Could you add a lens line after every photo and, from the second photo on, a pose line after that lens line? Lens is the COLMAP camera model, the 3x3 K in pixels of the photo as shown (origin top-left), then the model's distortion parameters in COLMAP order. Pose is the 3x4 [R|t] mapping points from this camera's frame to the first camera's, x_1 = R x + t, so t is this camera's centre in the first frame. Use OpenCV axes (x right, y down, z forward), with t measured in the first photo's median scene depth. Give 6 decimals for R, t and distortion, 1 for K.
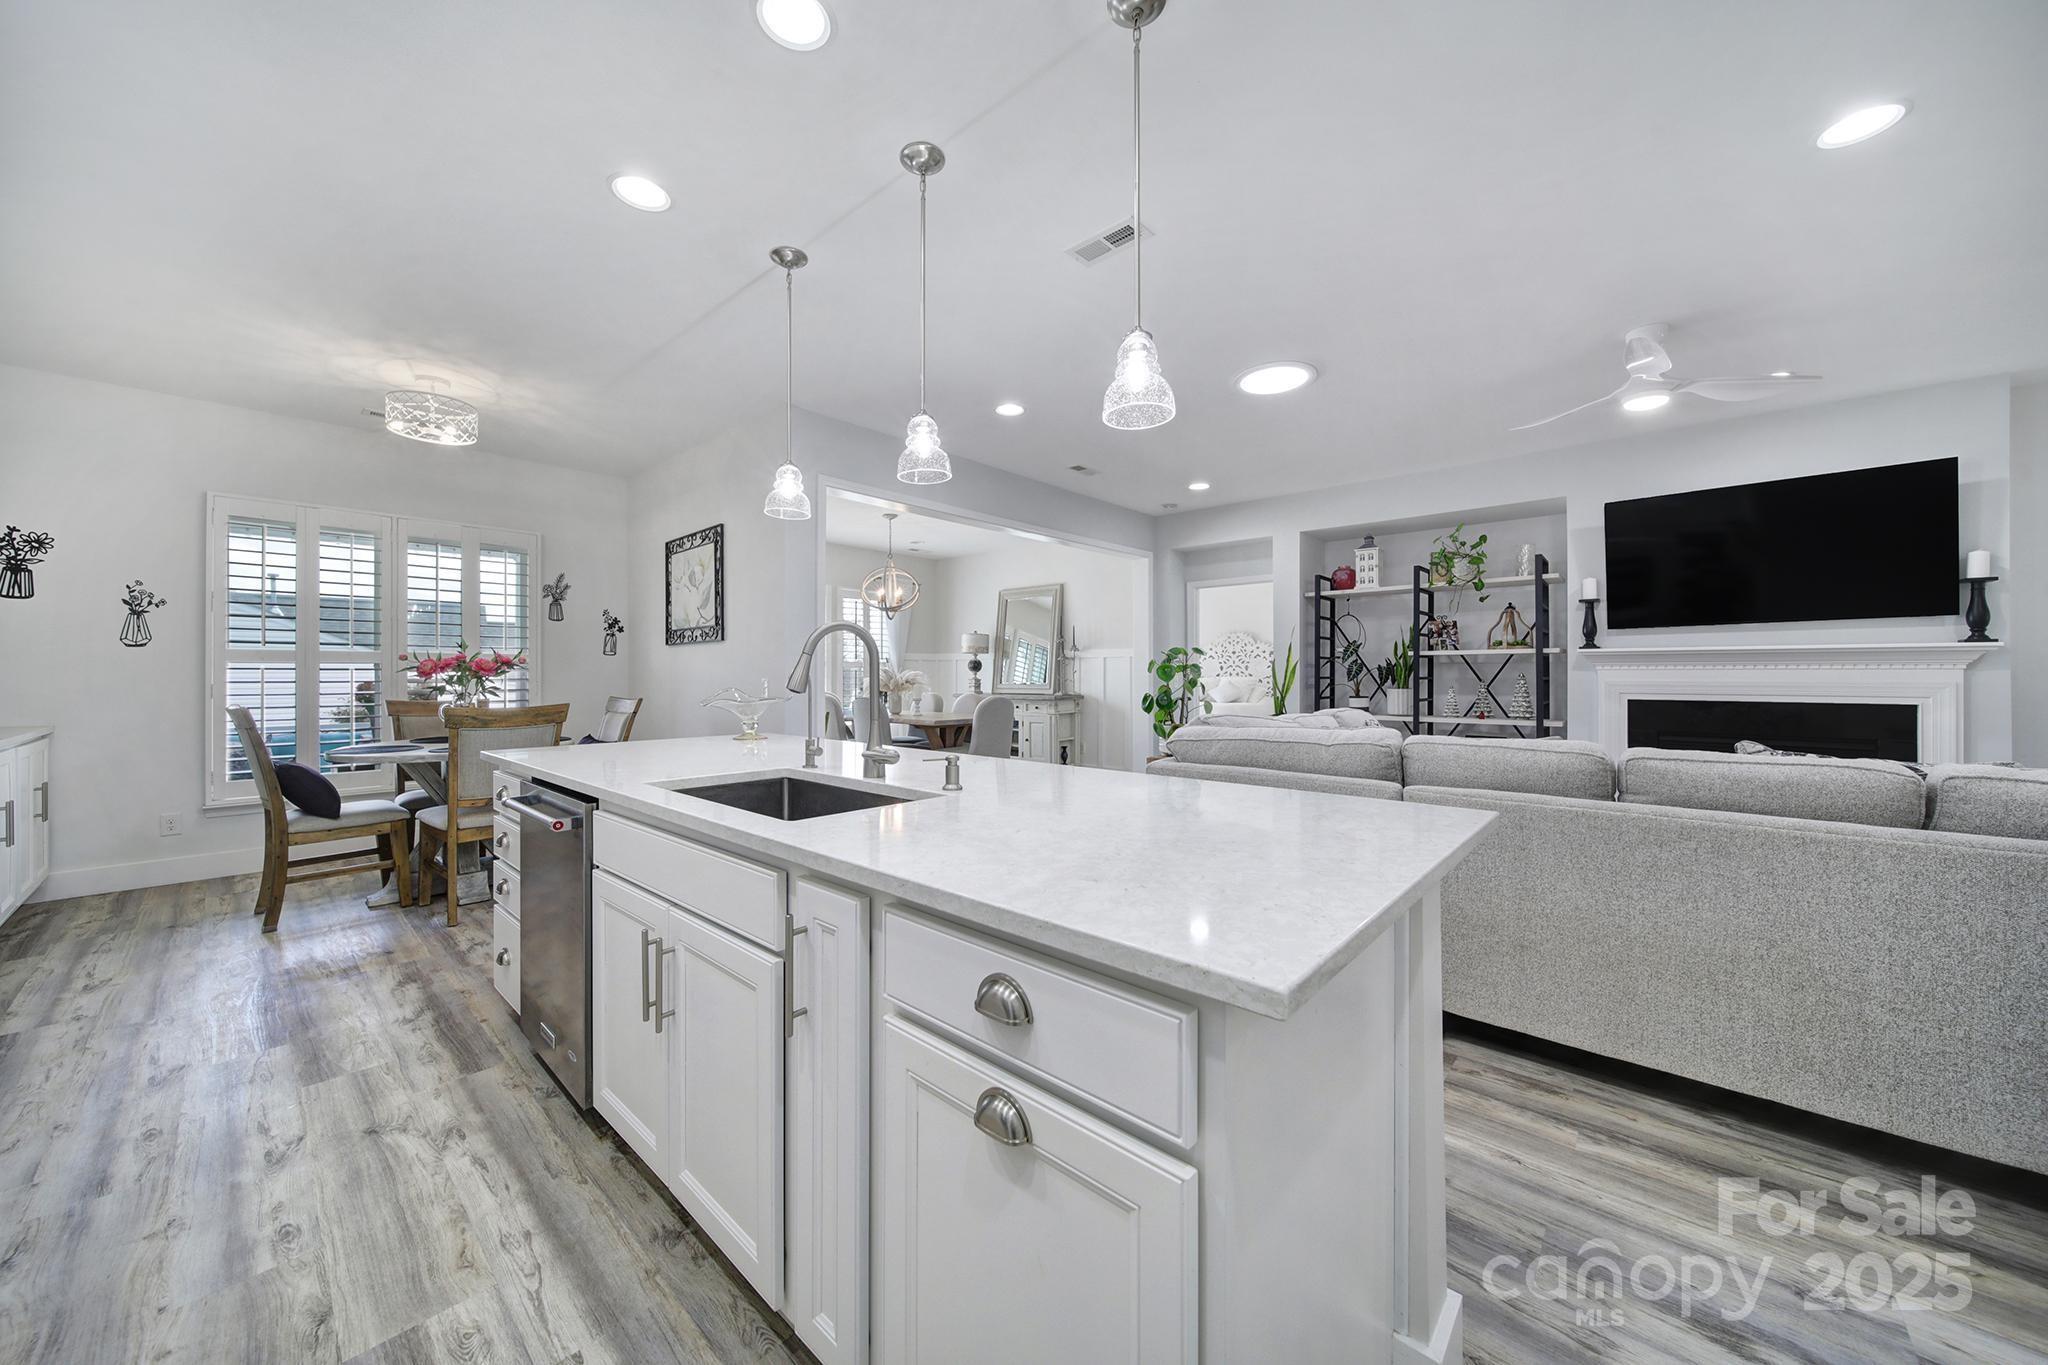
lens RADIAL K [[721.7, 0, 1024.8], [0, 721.7, 676.2], [0, 0, 1]] dist [-0.004459, -0.000344]
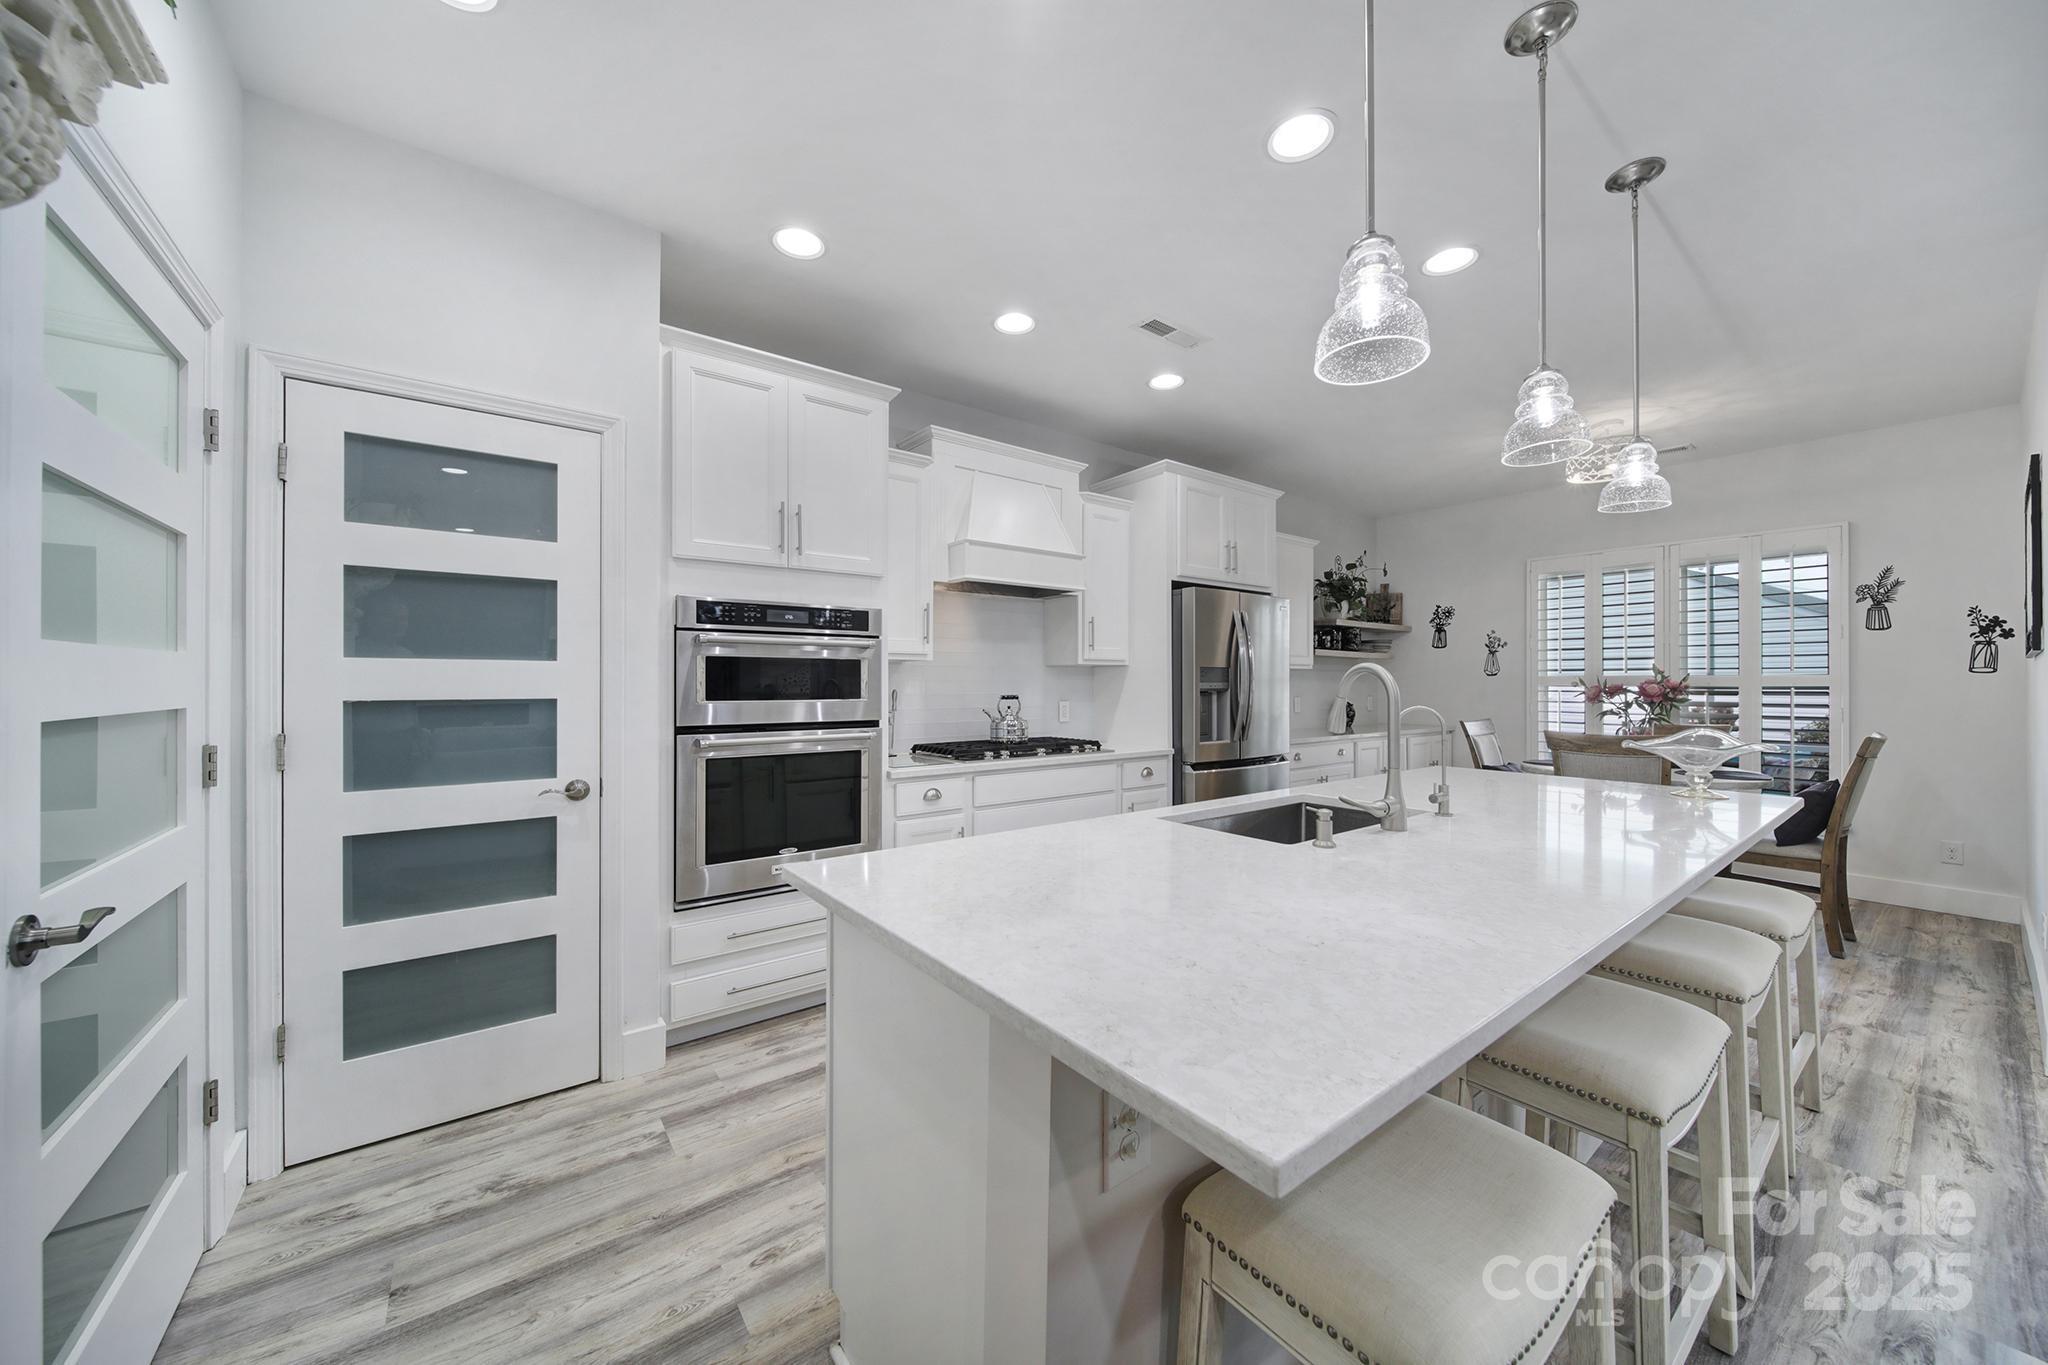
lens RADIAL K [[715.0, 0, 1024.0], [0, 715.0, 682.5], [0, 0, 1]] dist [-0.003649, -0.001992]
pose [[-0.188773, -0.001263, -0.982020, 0.283772], [-0.003646, 0.999993, -0.000585, -0.018466], [0.982014, 0.003470, -0.188777, 0.267773]]
